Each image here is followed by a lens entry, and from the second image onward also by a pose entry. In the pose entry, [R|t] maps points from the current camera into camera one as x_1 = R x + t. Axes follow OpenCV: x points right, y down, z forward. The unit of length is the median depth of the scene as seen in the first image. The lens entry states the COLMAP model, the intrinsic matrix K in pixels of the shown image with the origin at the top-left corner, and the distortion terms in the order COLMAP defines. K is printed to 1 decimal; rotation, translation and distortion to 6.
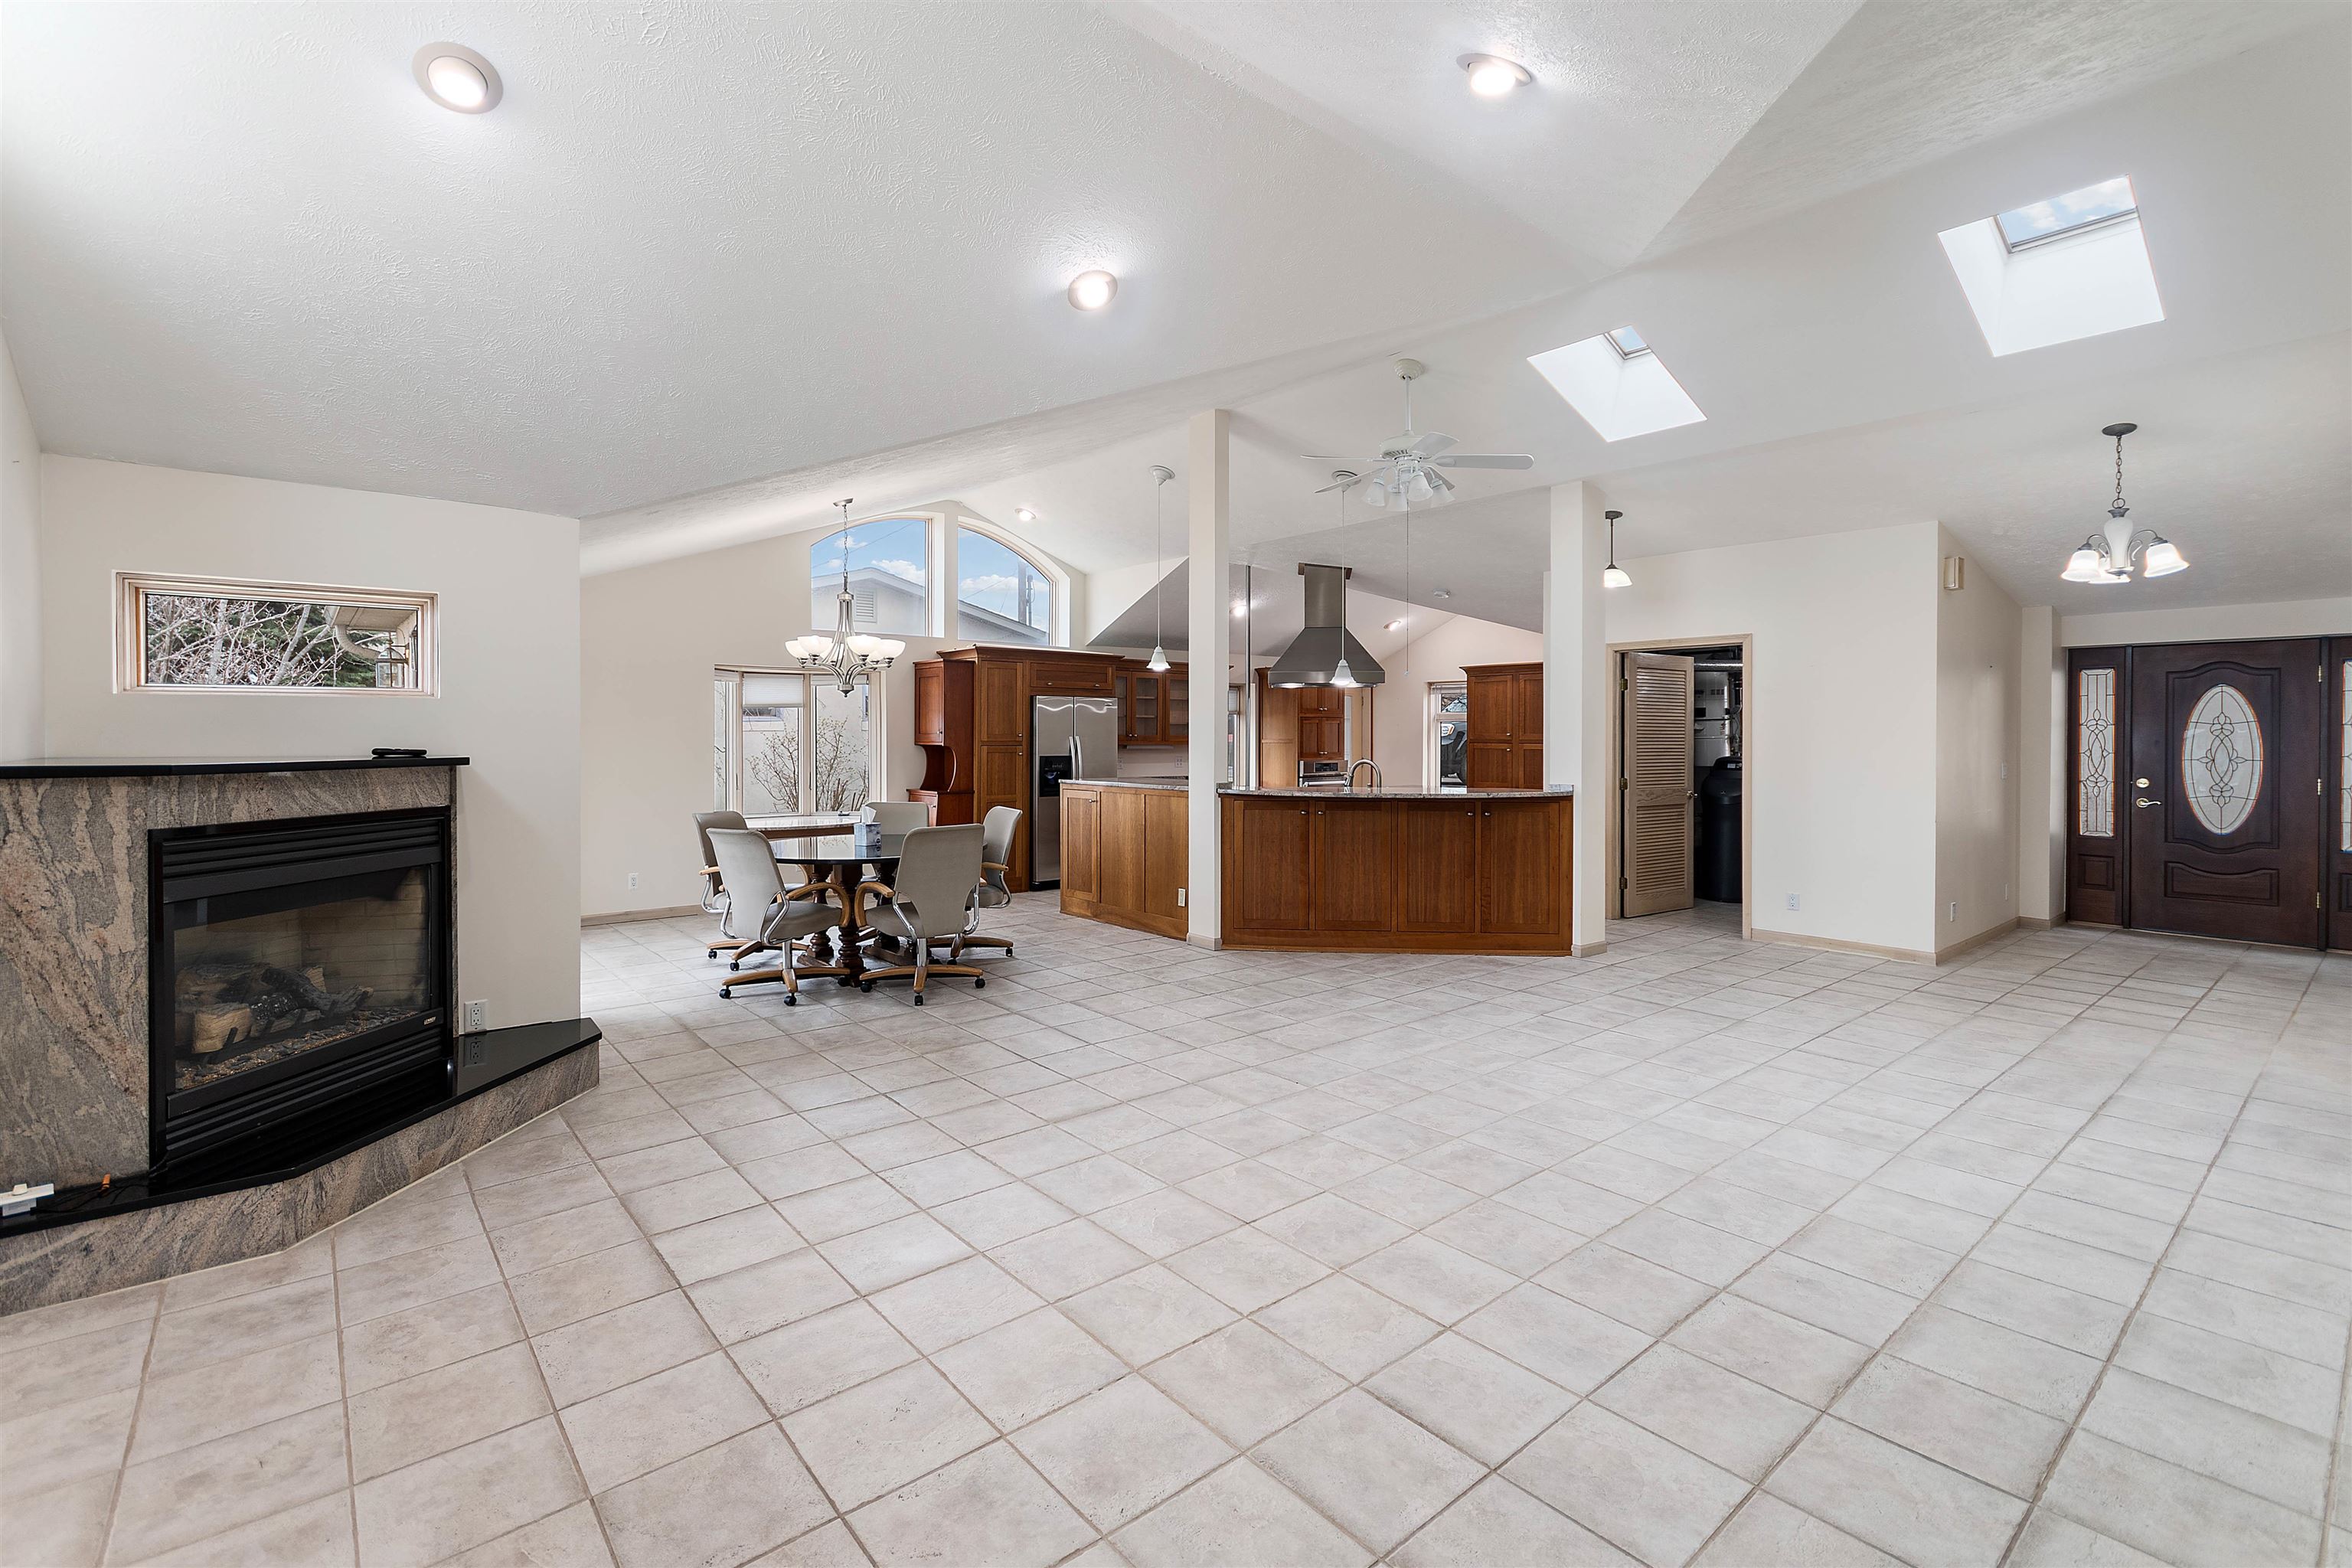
lens RADIAL K [[1051.2, 0, 1163.3], [0, 1051.2, 739.9], [0, 0, 1]] dist [0.000431, -0.000629]
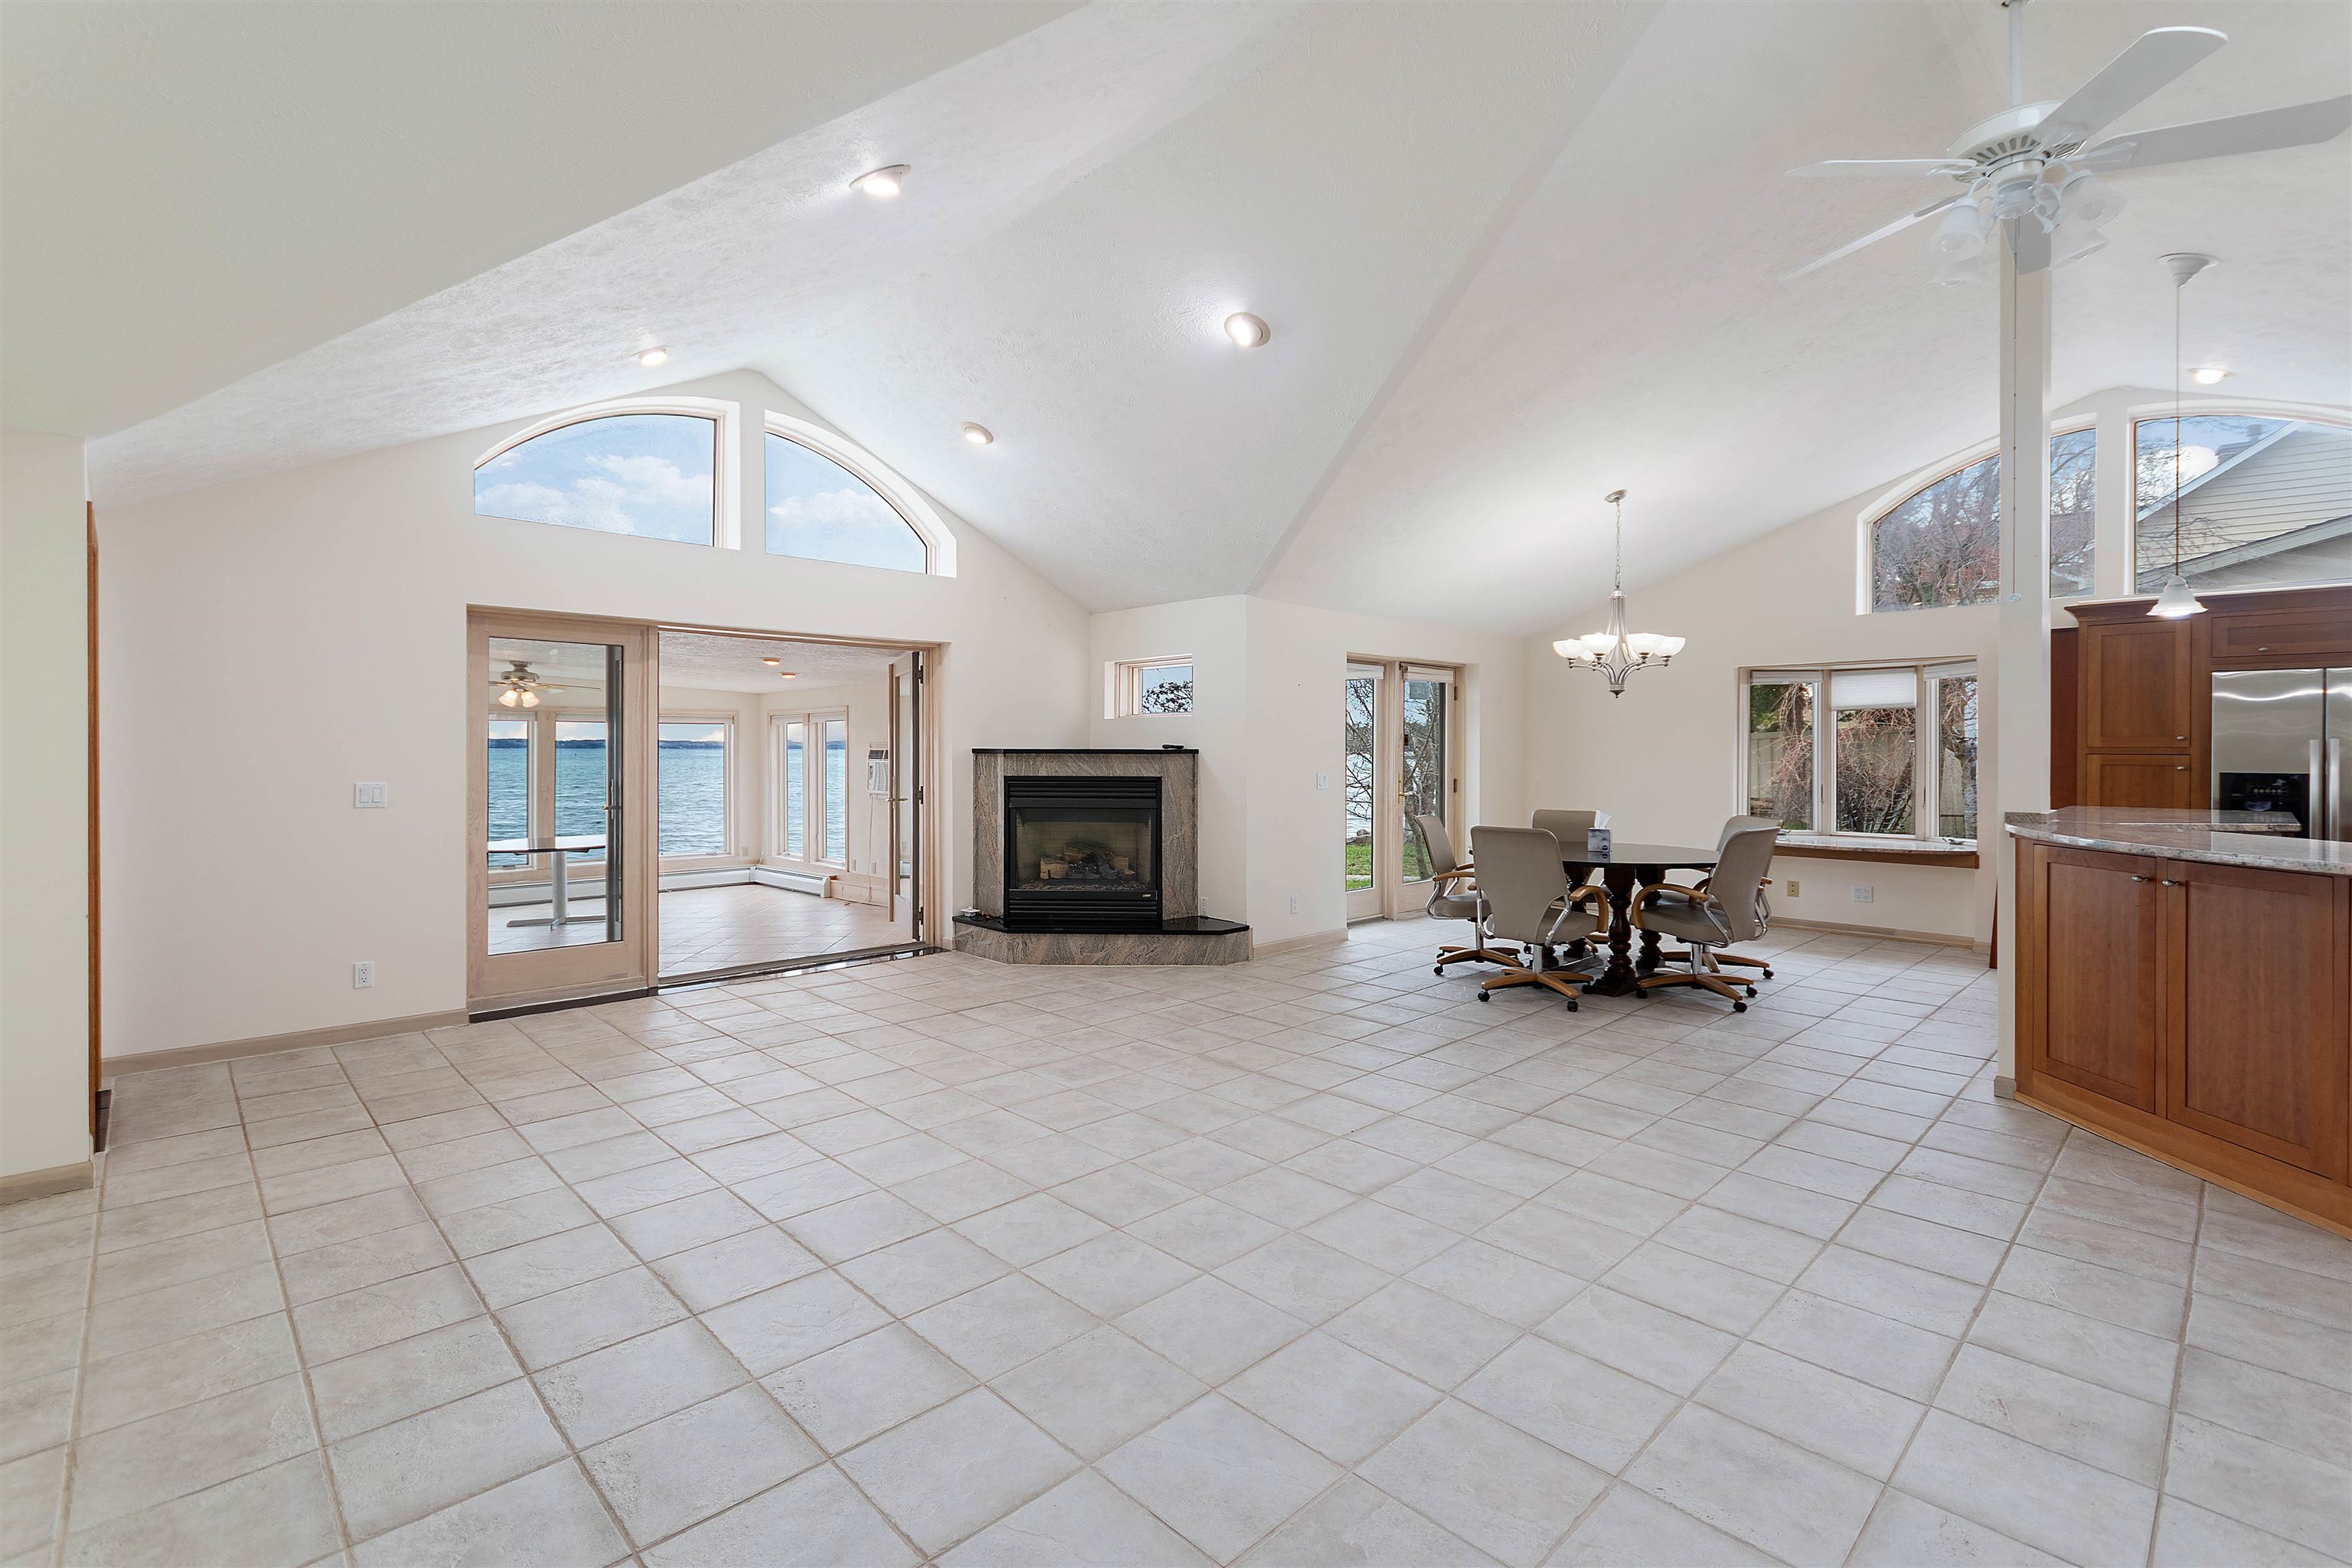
lens RADIAL K [[1051.2, 0, 1128.4], [0, 1051.2, 747.1], [0, 0, 1]] dist [0.000431, -0.000629]
pose [[0.057828, -0.002952, -0.998322, 0.623653], [-0.008536, 0.999958, -0.003452, 0.011402], [0.998290, 0.008721, 0.057801, 0.491450]]
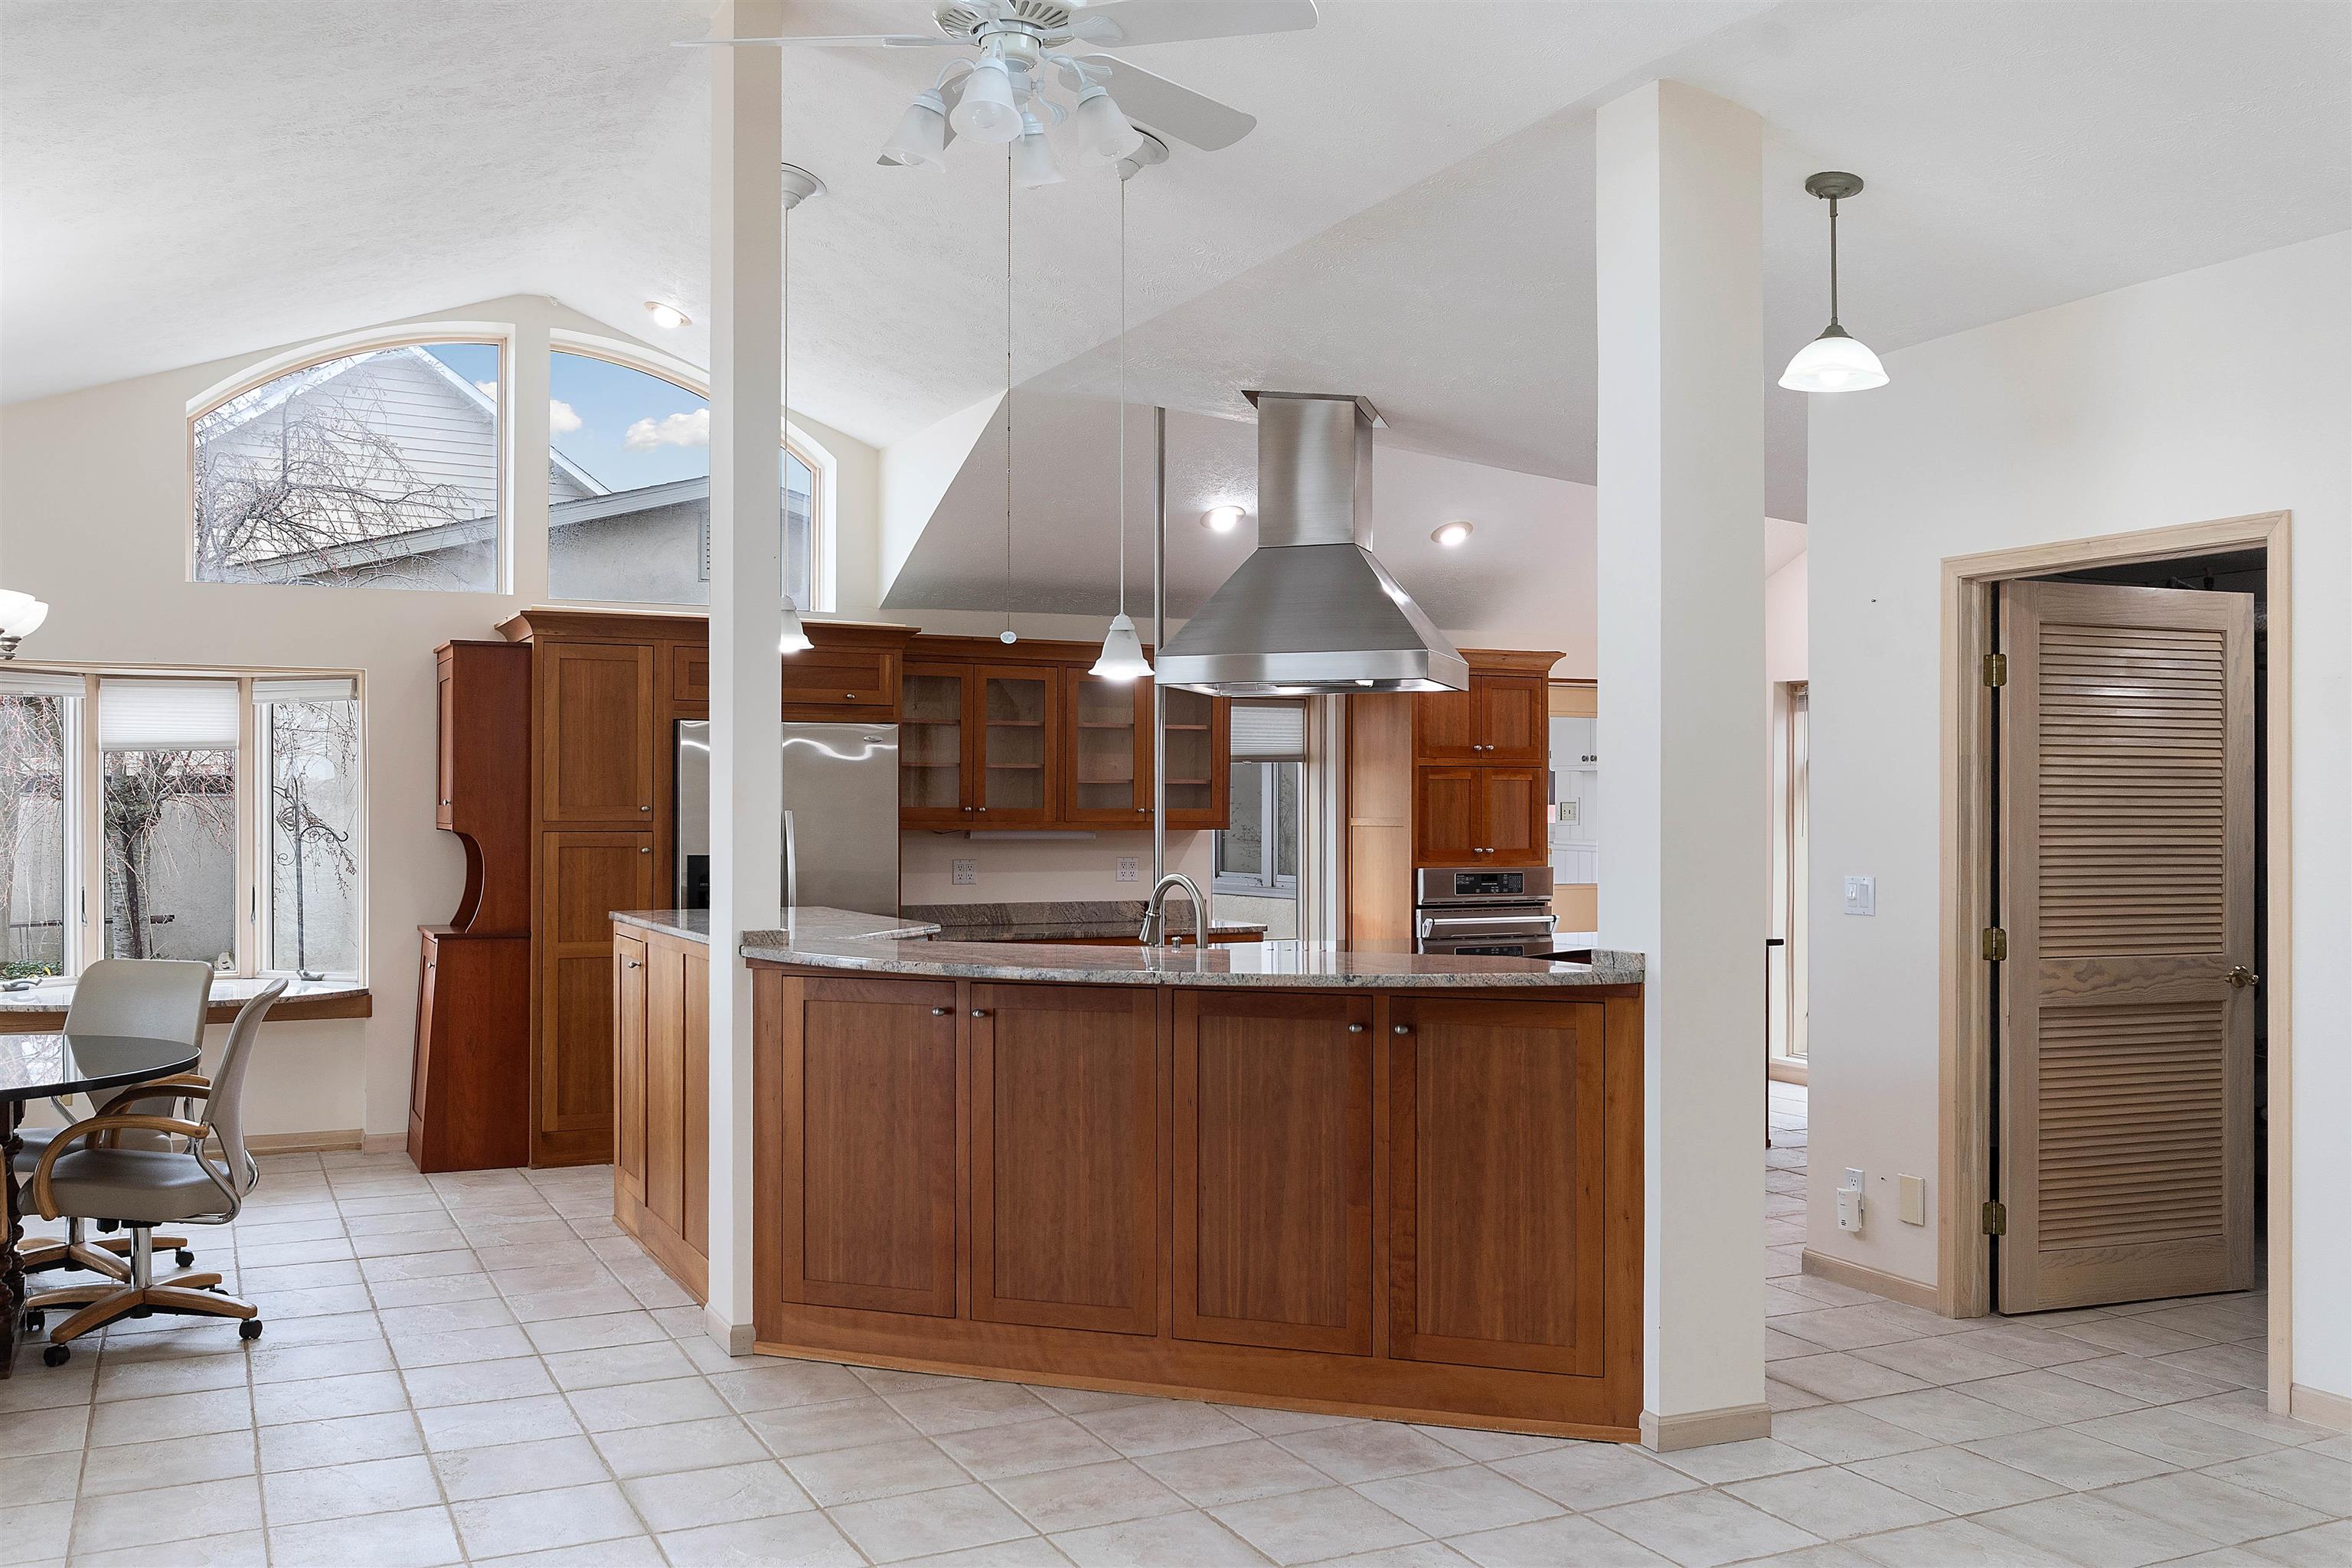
lens RADIAL K [[2013.2, 0, 1167.7], [0, 2013.2, 799.8], [0, 0, 1]] dist [-0.005565, -0.000746]
pose [[0.971093, -0.000951, -0.238698, 0.395958], [-0.001016, 0.999967, -0.008116, -0.002466], [0.238698, 0.008124, 0.971060, 0.312866]]
